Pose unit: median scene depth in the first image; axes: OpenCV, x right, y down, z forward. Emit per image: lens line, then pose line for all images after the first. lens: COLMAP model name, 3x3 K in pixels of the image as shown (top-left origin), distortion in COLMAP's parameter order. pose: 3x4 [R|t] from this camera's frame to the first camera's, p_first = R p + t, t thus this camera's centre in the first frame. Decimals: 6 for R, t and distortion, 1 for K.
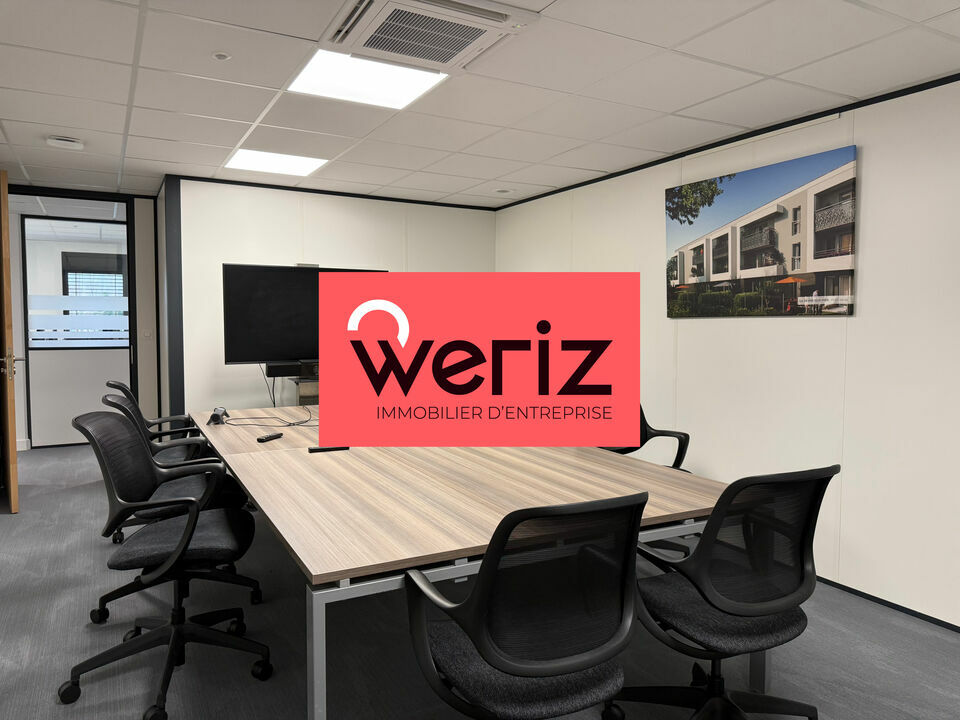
lens RADIAL K [[677.1, 0, 480.0], [0, 677.1, 360.0], [0, 0, 1]] dist [-0.006805, -0.002224]
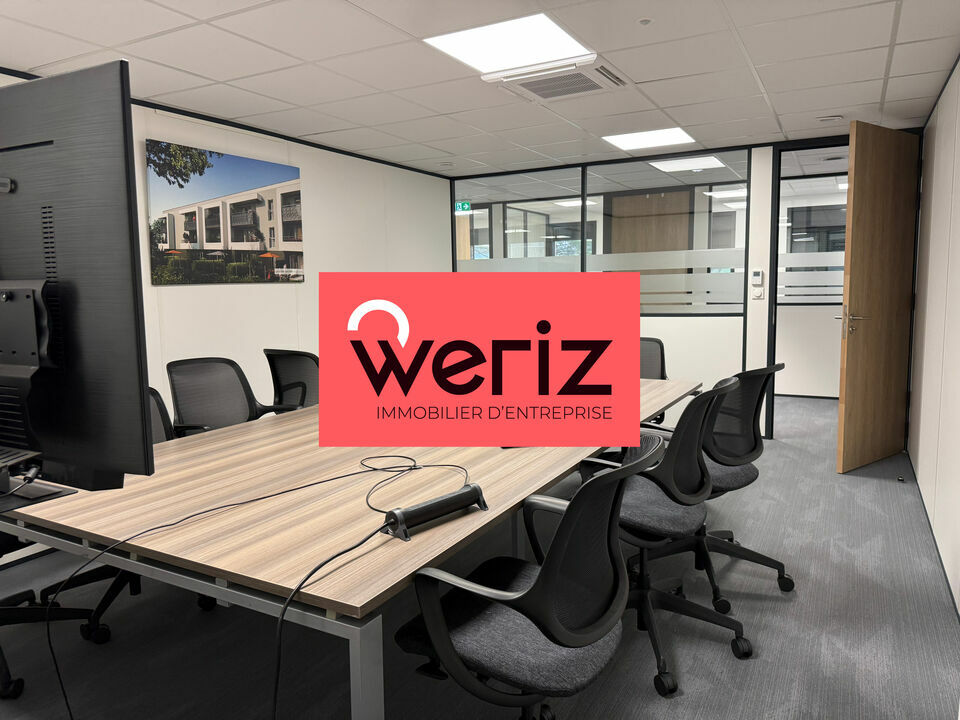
lens RADIAL K [[677.1, 0, 480.0], [0, 677.1, 360.0], [0, 0, 1]] dist [-0.006805, -0.002224]
pose [[-0.528479, -0.085636, 0.844616, -0.801205], [0.065388, 0.987838, 0.141071, -0.069848], [-0.846424, 0.129780, -0.516452, 1.245899]]
